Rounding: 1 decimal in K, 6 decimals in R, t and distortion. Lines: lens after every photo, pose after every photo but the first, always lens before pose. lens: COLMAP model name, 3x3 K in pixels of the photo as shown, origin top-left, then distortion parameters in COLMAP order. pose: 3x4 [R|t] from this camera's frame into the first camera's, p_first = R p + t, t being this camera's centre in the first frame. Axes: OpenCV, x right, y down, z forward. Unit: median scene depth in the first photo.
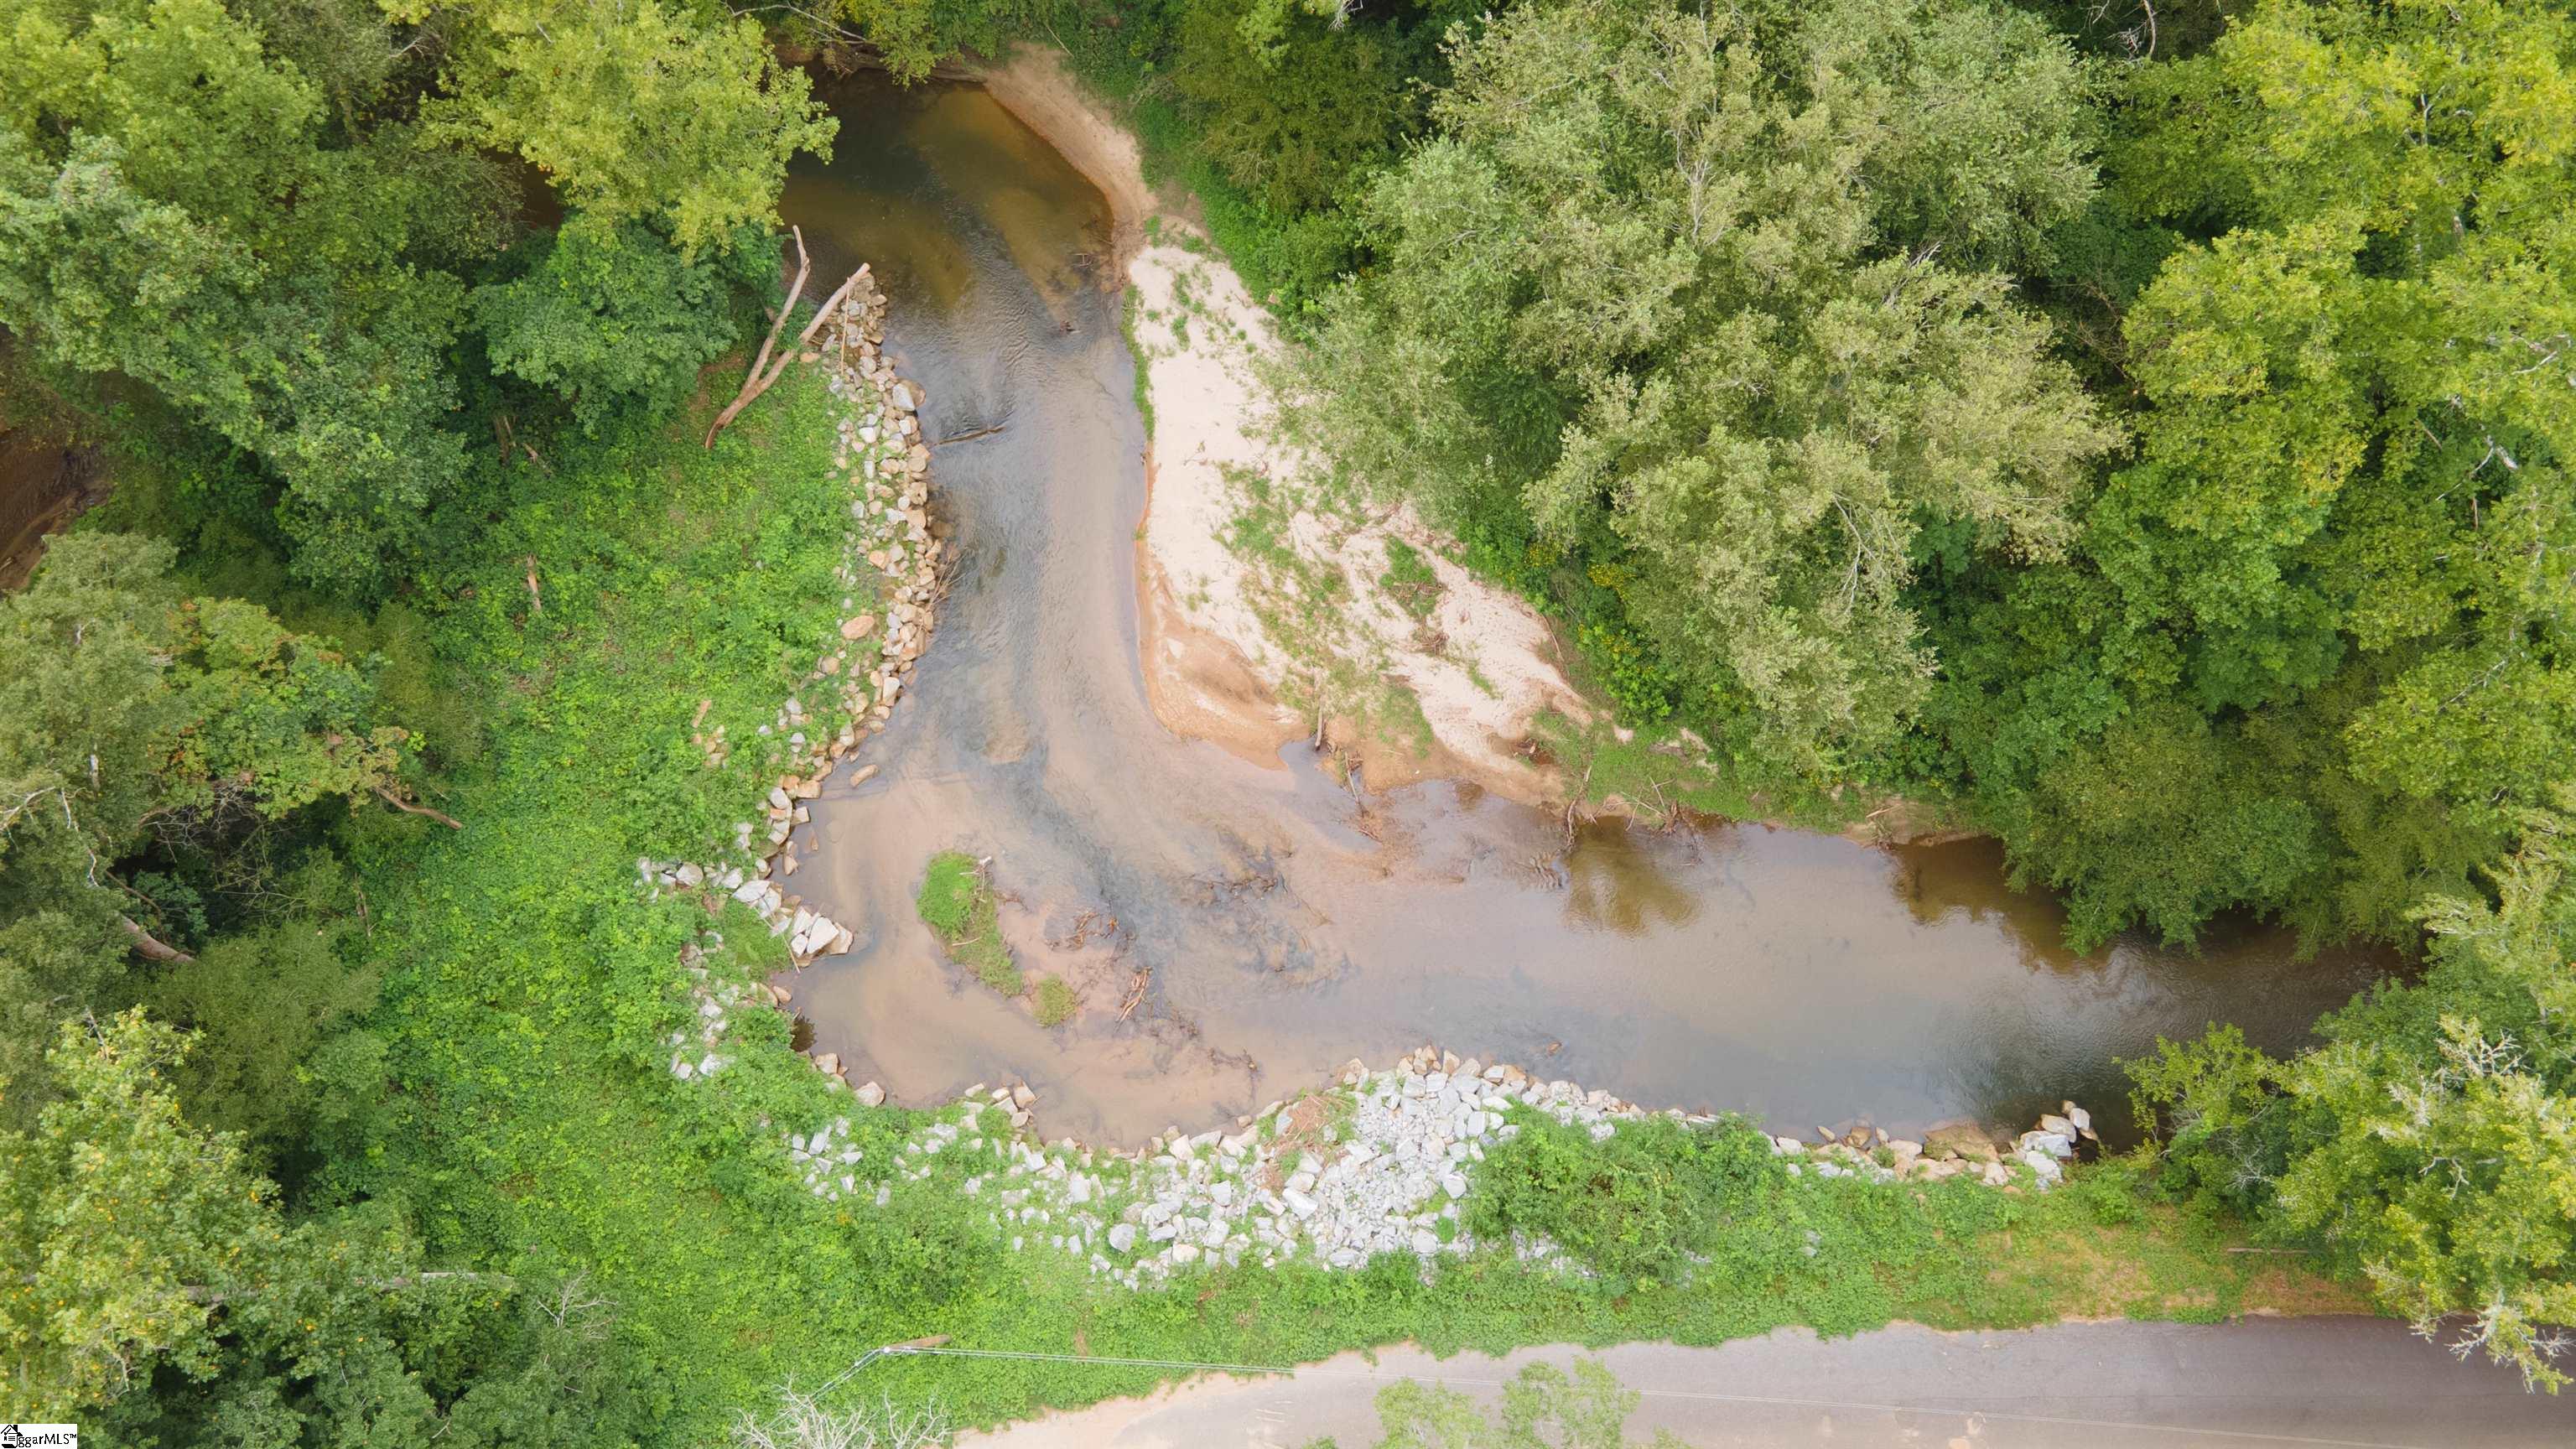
lens RADIAL K [[1887.2, 0, 1281.9], [0, 1887.2, 721.0], [0, 0, 1]] dist [0.004686, 0.039474]
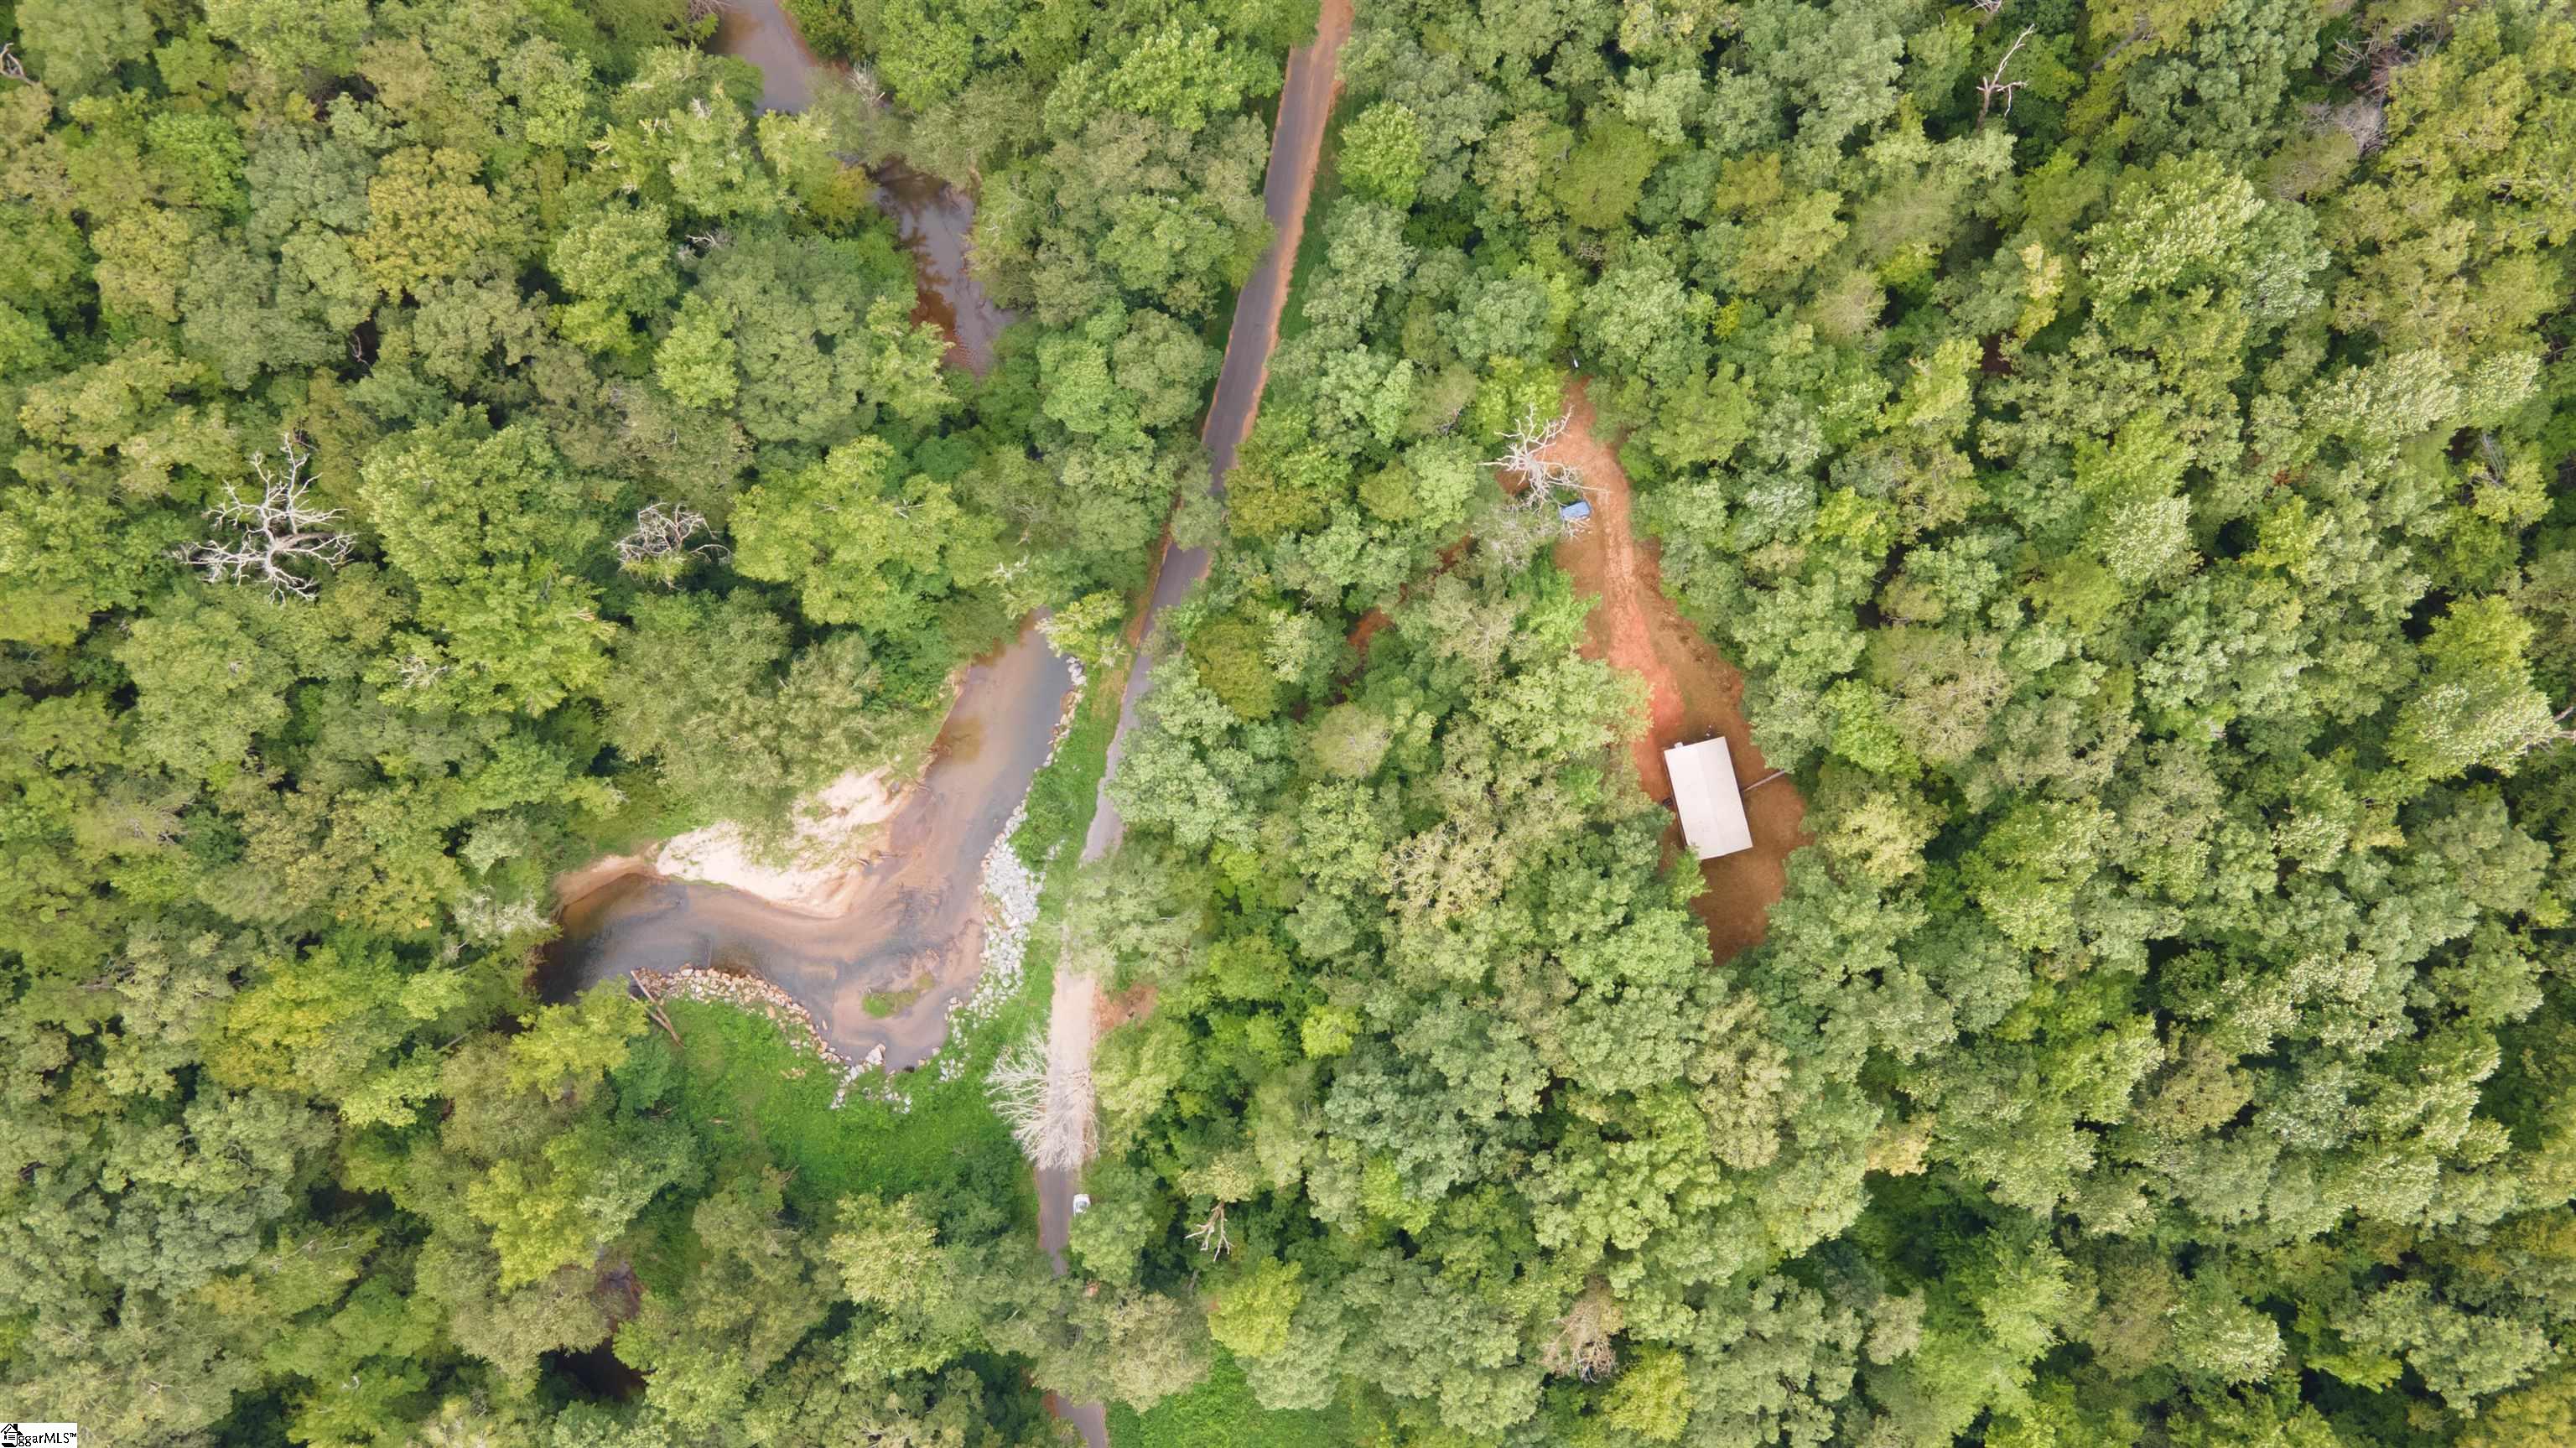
lens RADIAL K [[1751.0, 0, 1288.3], [0, 1751.0, 742.9], [0, 0, 1]] dist [-0.002139, 0.000652]
pose [[0.308173, -0.950923, 0.027846, 0.307696], [0.920659, 0.305482, 0.243038, -0.096464], [-0.239616, -0.049261, 0.969617, -1.625800]]
